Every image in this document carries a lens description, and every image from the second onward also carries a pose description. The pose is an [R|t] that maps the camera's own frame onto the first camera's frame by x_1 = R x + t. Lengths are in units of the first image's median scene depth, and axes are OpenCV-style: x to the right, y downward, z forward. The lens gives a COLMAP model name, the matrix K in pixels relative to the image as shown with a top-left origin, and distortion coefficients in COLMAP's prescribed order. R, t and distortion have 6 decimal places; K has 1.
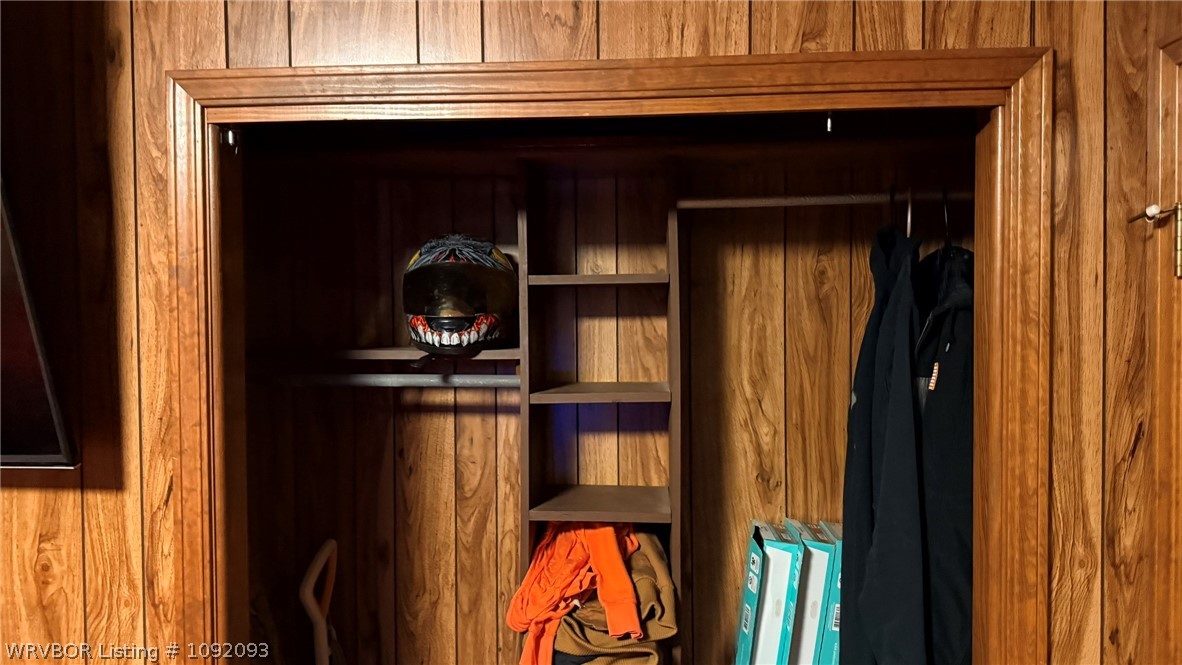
lens RADIAL K [[825.4, 0, 595.6], [0, 825.4, 335.9], [0, 0, 1]] dist [0.081713, -0.109258]
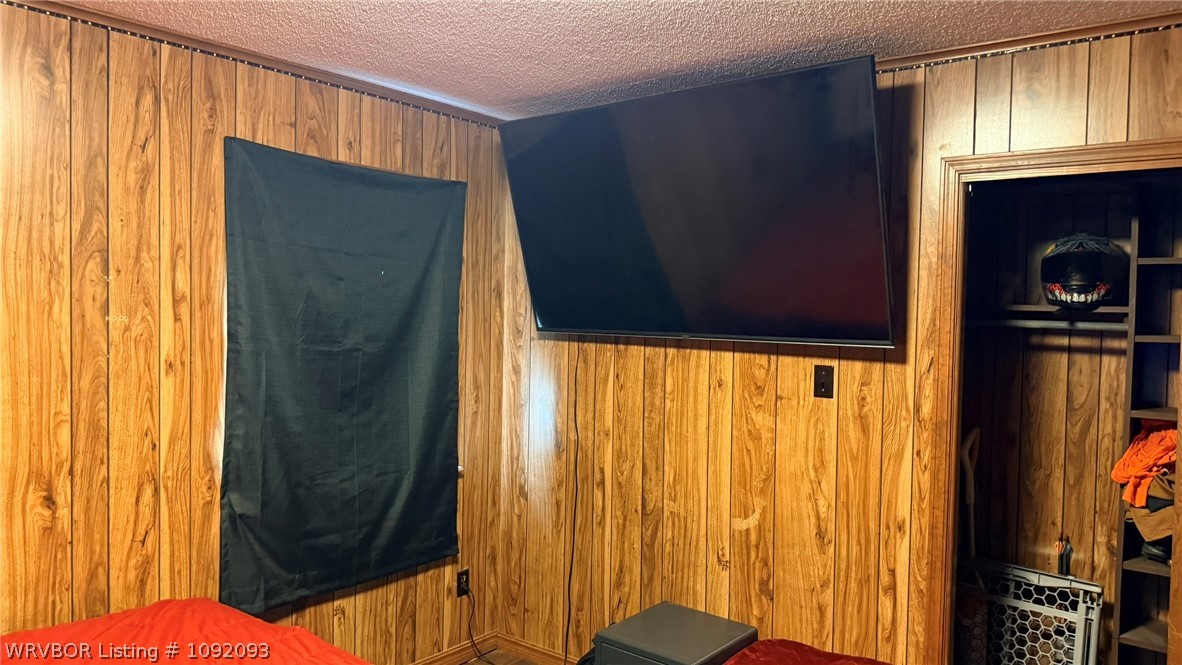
lens RADIAL K [[825.4, 0, 595.6], [0, 825.4, 335.9], [0, 0, 1]] dist [0.081713, -0.109258]
pose [[0.831005, 0.042605, -0.554631, -0.049030], [-0.039883, 0.999060, 0.016987, 0.084449], [0.554833, 0.008004, 0.831923, -0.848693]]
